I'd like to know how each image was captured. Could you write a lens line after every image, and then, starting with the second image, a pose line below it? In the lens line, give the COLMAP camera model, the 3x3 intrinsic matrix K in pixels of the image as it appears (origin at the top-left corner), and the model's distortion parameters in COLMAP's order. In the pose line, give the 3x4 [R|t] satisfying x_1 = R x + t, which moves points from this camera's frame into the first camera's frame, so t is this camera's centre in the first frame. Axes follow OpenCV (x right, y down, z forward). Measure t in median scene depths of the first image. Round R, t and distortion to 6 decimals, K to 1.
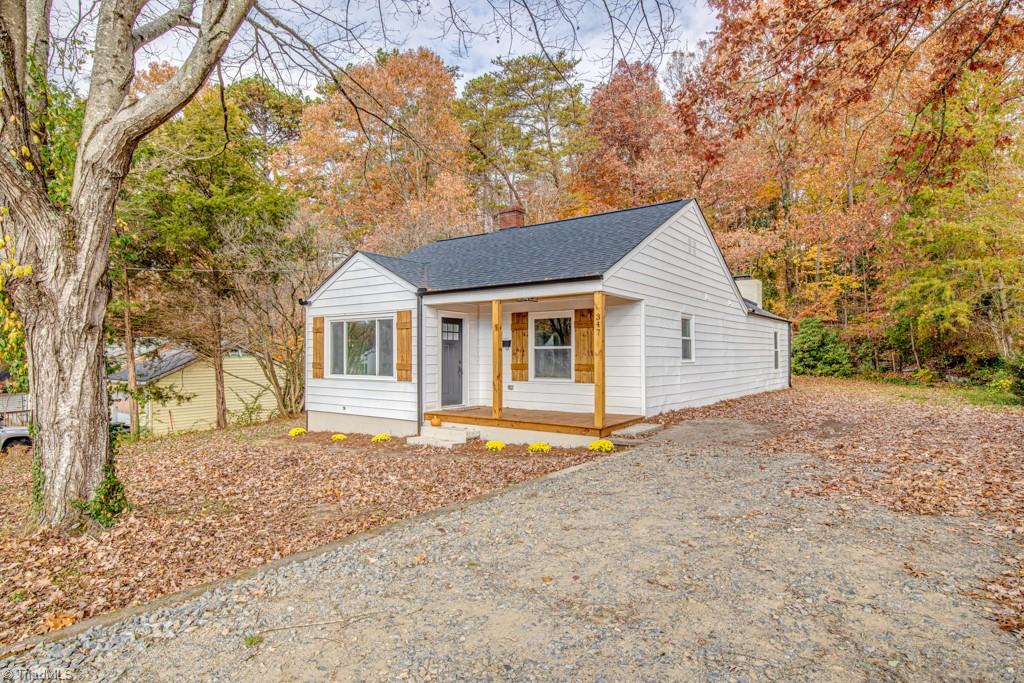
lens RADIAL K [[469.2, 0, 518.7], [0, 469.2, 342.6], [0, 0, 1]] dist [-0.036650, 0.008760]
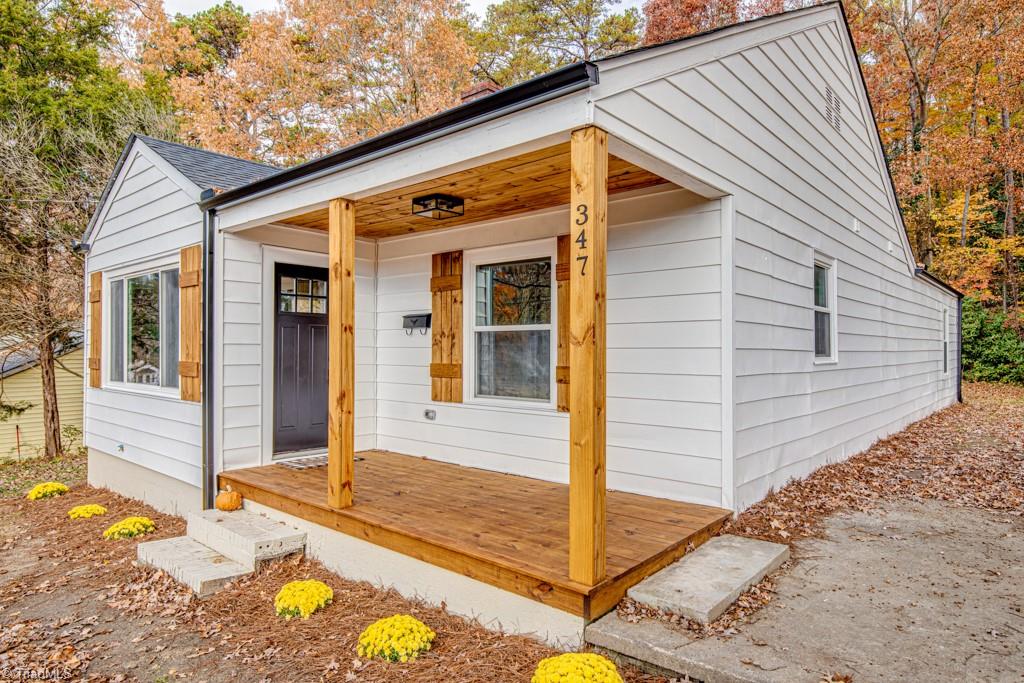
lens RADIAL K [[537.8, 0, 525.9], [0, 537.8, 338.4], [0, 0, 1]] dist [-0.019705, 0.014047]
pose [[0.997546, 0.003641, -0.069918, 0.117255], [-0.003088, 0.999963, 0.008010, 0.015642], [0.069944, -0.007774, 0.997521, 0.486721]]
